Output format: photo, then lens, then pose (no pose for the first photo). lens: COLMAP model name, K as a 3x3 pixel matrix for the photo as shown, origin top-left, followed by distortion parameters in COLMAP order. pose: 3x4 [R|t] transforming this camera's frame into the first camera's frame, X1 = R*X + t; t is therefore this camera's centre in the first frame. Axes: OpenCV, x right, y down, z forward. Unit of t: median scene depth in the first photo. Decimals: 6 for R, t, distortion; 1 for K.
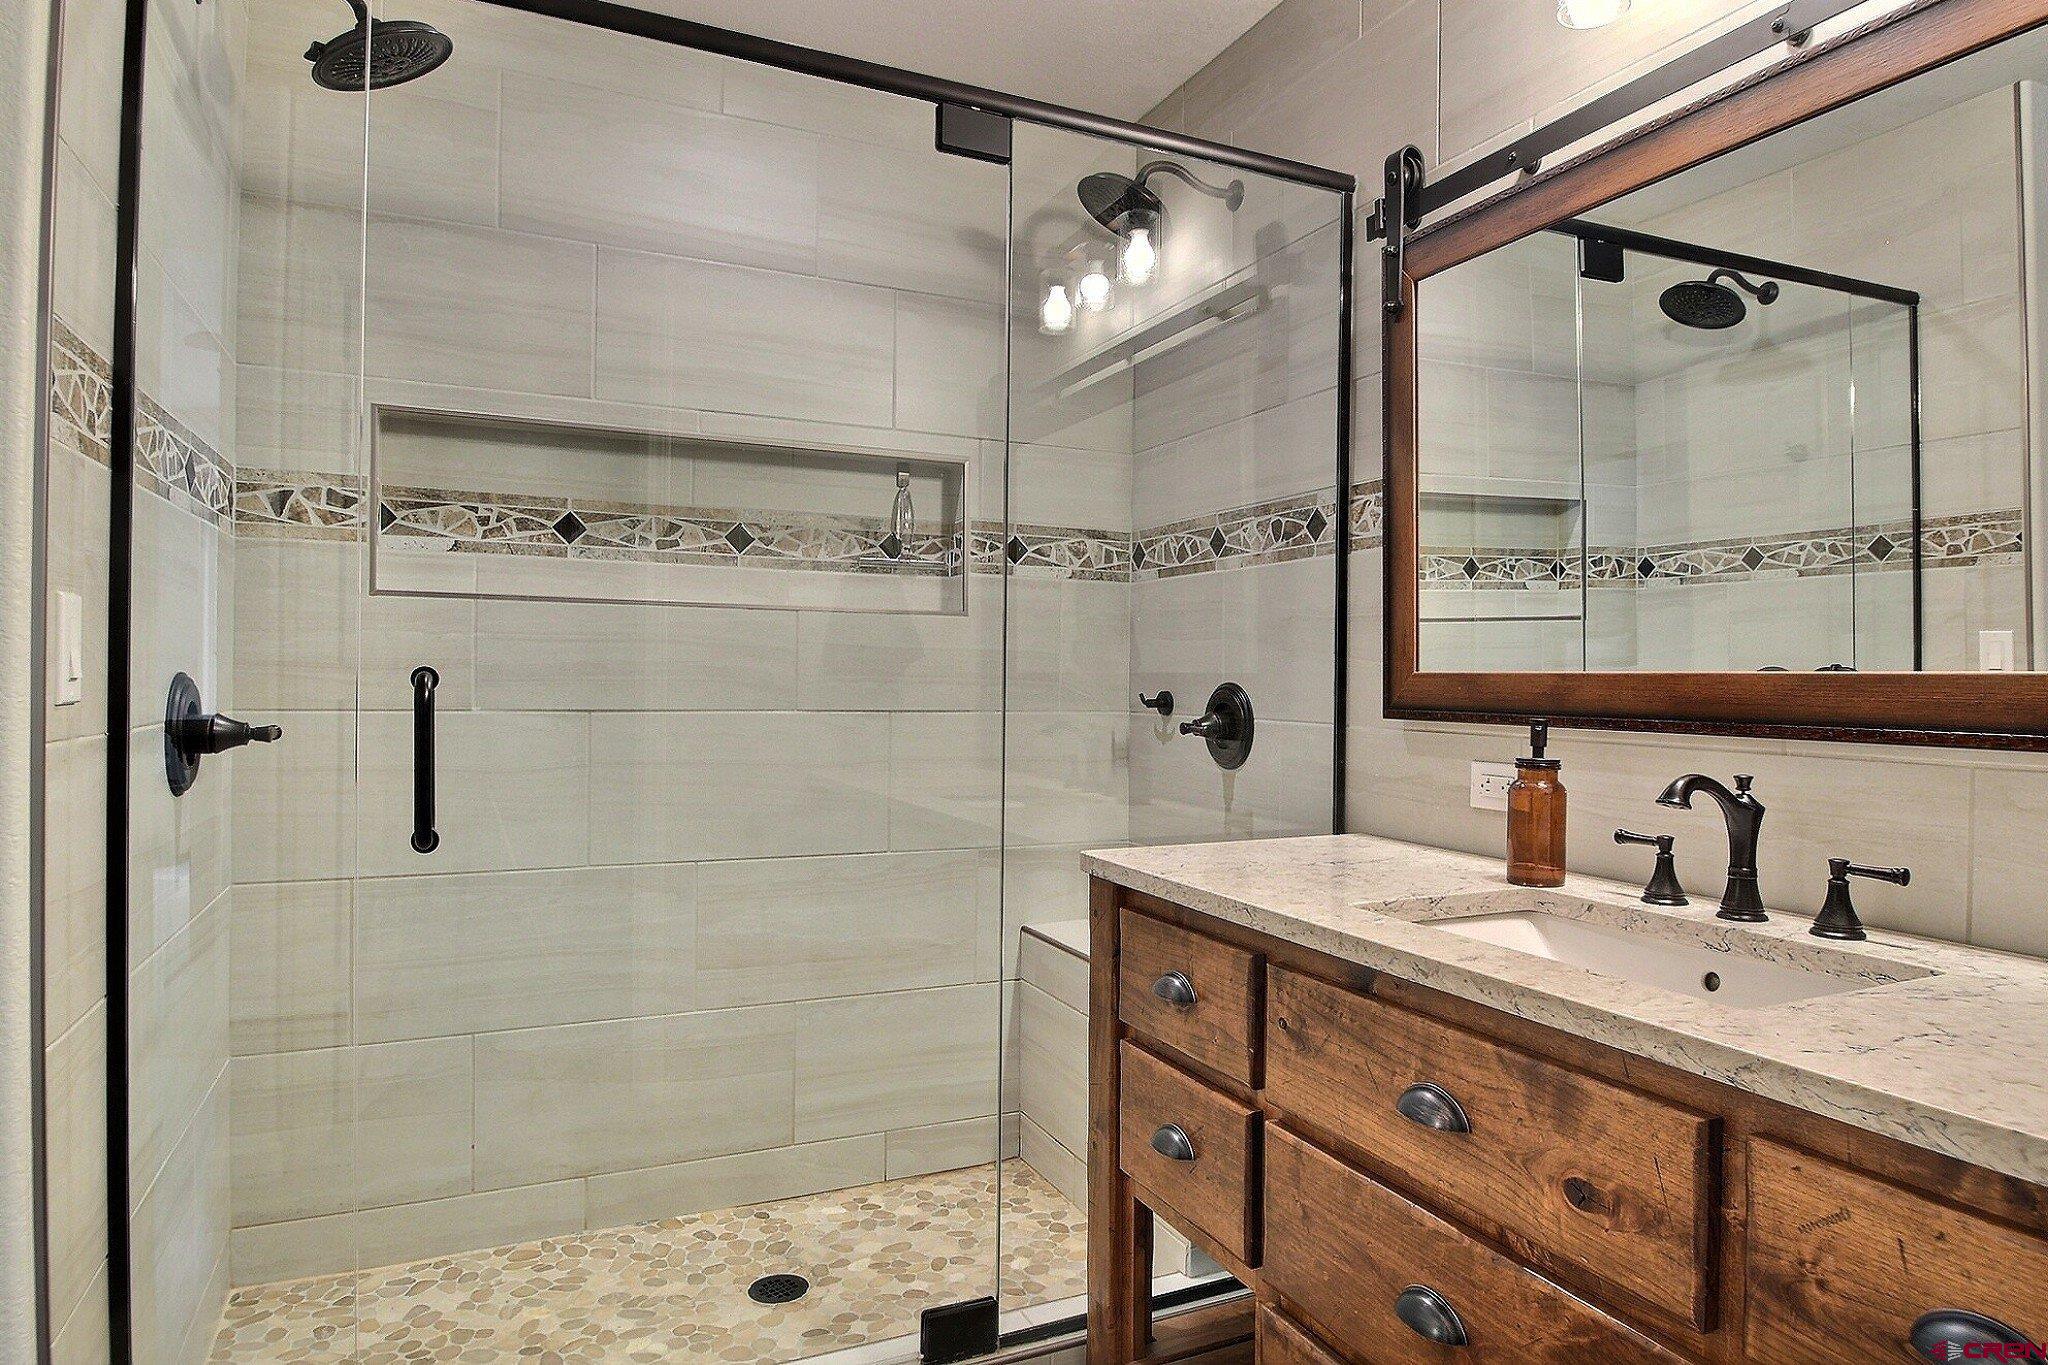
lens RADIAL K [[1238.2, 0, 1059.6], [0, 1238.2, 692.6], [0, 0, 1]] dist [-0.021560, 0.000743]
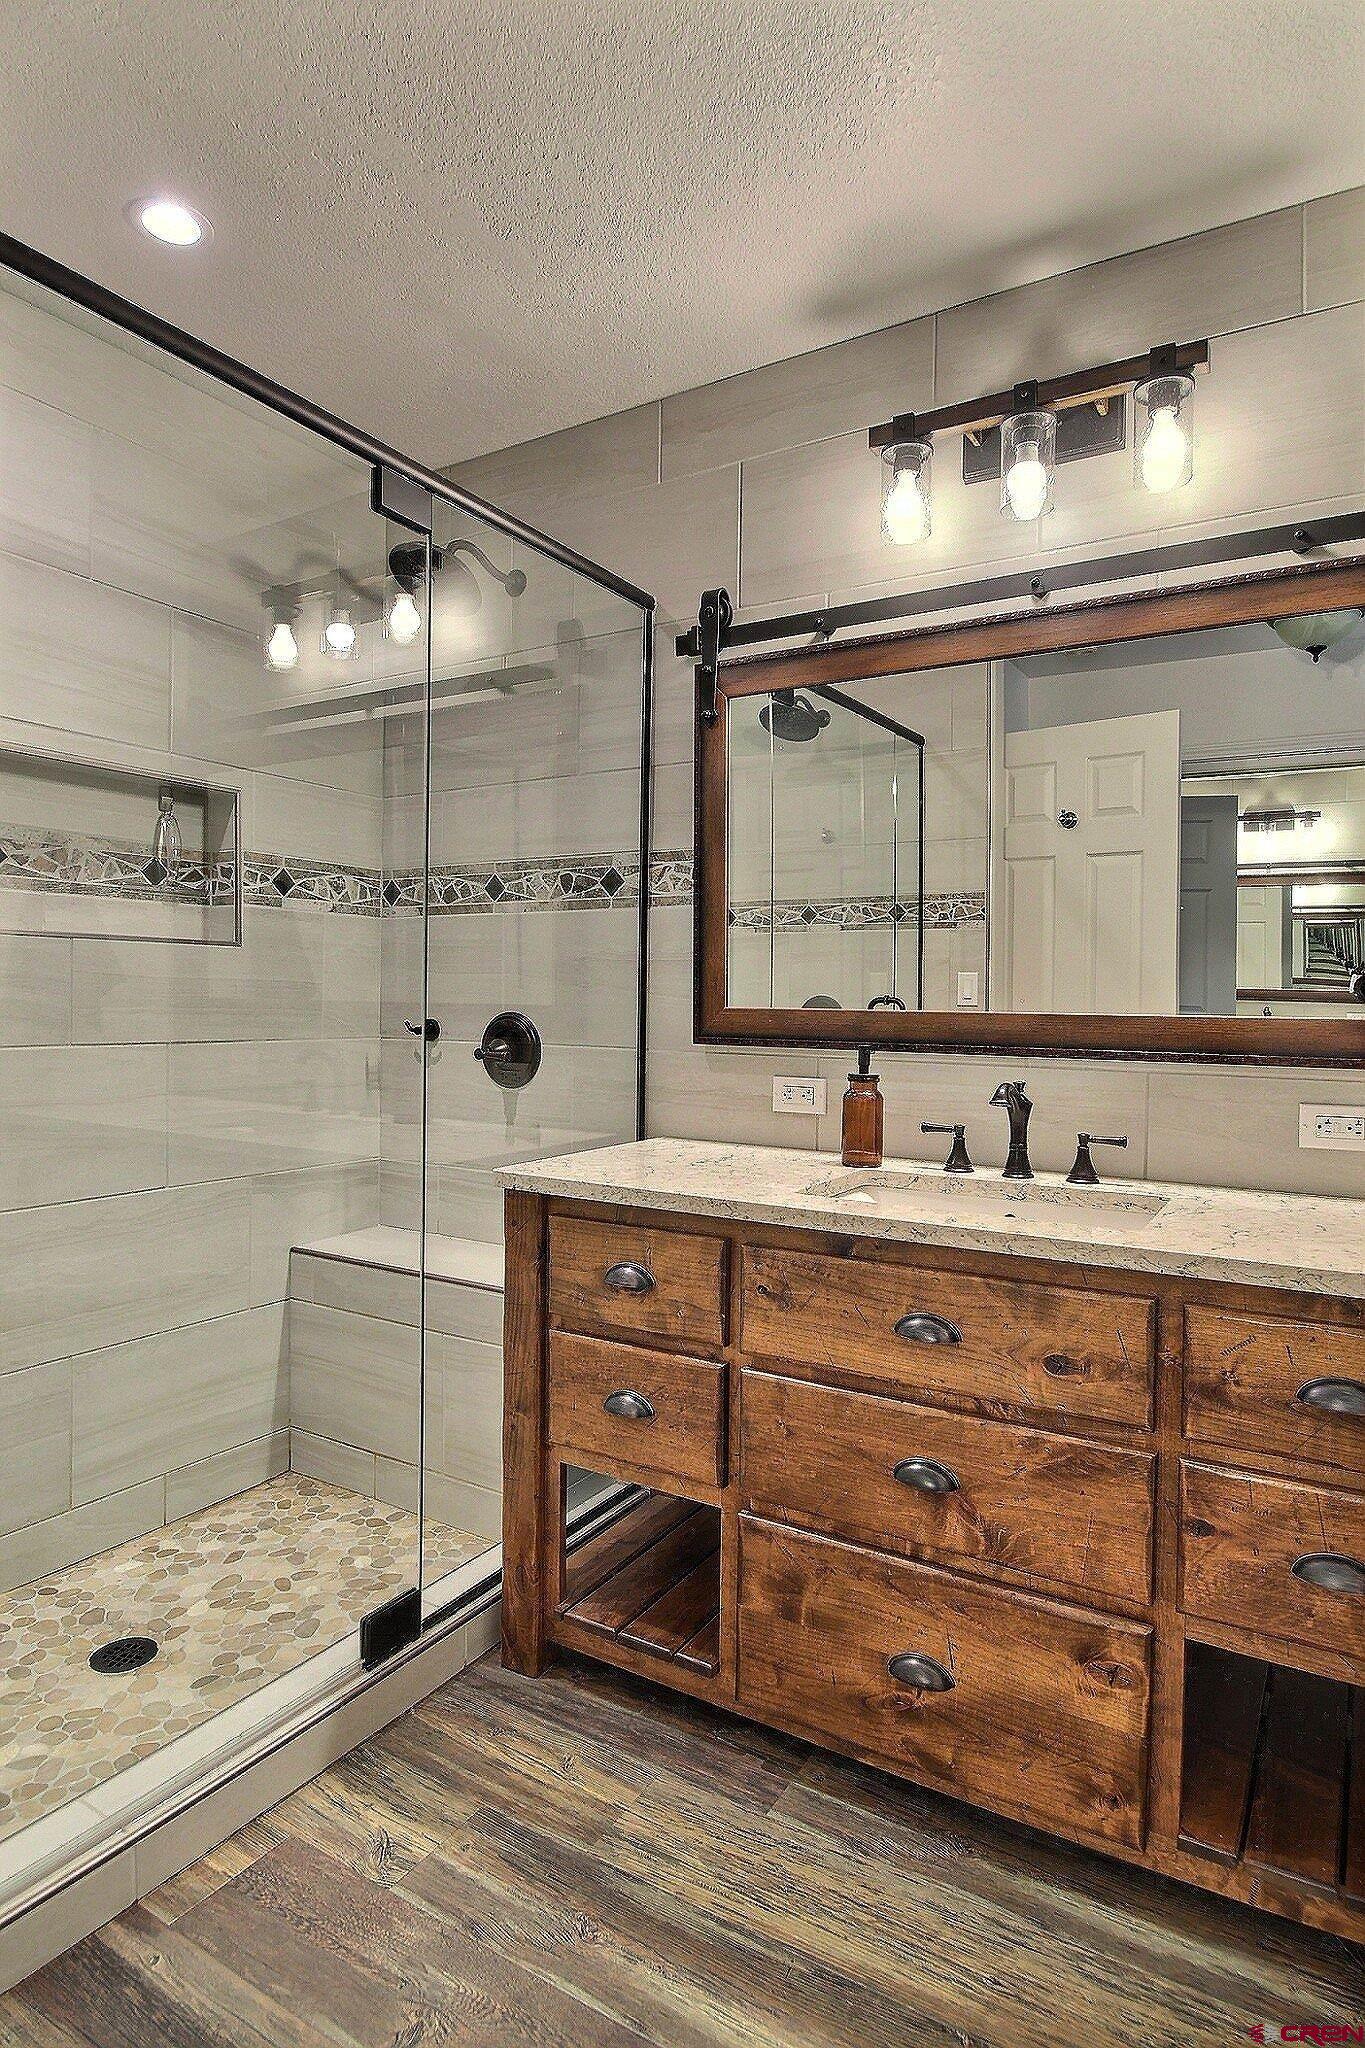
lens RADIAL K [[1136.7, 0, 682.5], [0, 1136.7, 1024.0], [0, 0, 1]] dist [-0.017590, 0.001018]
pose [[0.834555, -0.013322, 0.550764, -0.378574], [0.002481, 0.999788, 0.020423, -0.022680], [-0.550920, -0.015678, 0.834411, 0.047734]]
